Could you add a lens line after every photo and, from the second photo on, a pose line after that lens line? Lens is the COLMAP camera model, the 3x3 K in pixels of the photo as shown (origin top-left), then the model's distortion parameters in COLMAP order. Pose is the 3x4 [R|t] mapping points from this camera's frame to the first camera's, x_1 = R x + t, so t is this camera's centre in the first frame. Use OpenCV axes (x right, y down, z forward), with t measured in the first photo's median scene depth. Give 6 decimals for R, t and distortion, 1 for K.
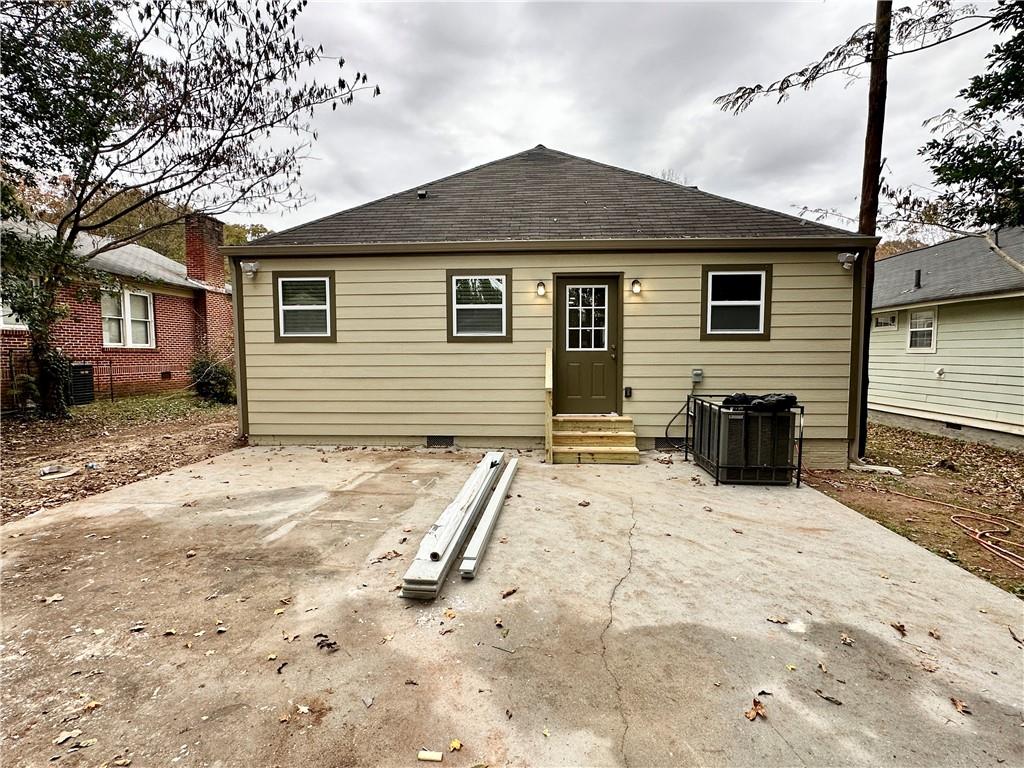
lens RADIAL K [[508.4, 0, 512.4], [0, 508.4, 386.2], [0, 0, 1]] dist [-0.000560, -0.000979]
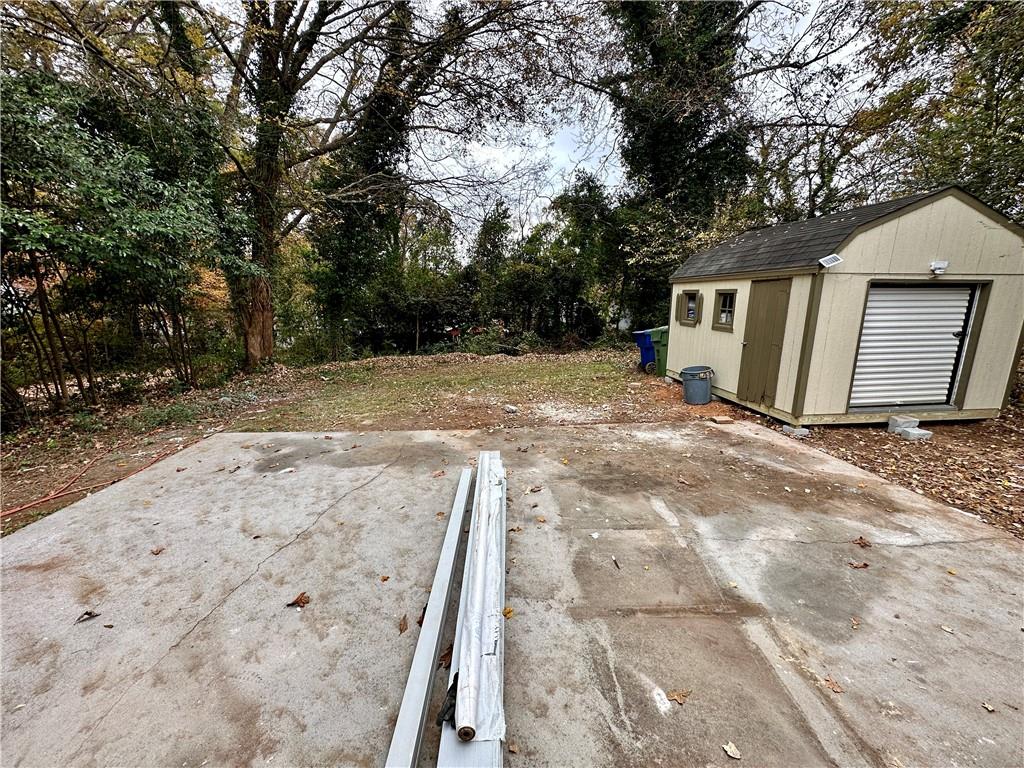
lens RADIAL K [[406.8, 0, 512.0], [0, 406.8, 384.2], [0, 0, 1]] dist [-0.001547, 0.000670]
pose [[-0.992437, 0.024984, -0.120185, -0.038538], [-0.008688, 0.962318, 0.271788, -0.100658], [0.122446, 0.270777, -0.954823, 0.973229]]
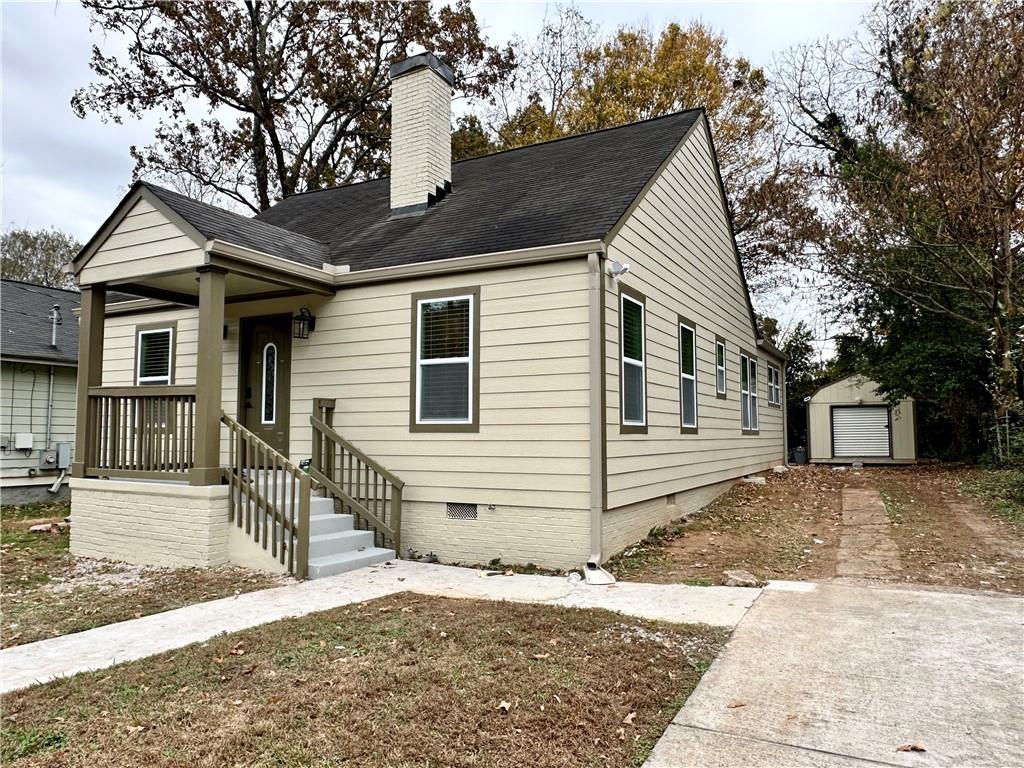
lens RADIAL K [[724.2, 0, 513.9], [0, 724.2, 378.3], [0, 0, 1]] dist [-0.007054, -0.001104]
pose [[-0.906987, 0.041551, 0.419105, -0.872869], [0.035617, 0.999124, -0.021977, -0.195699], [-0.419651, -0.005005, -0.907672, 4.094799]]
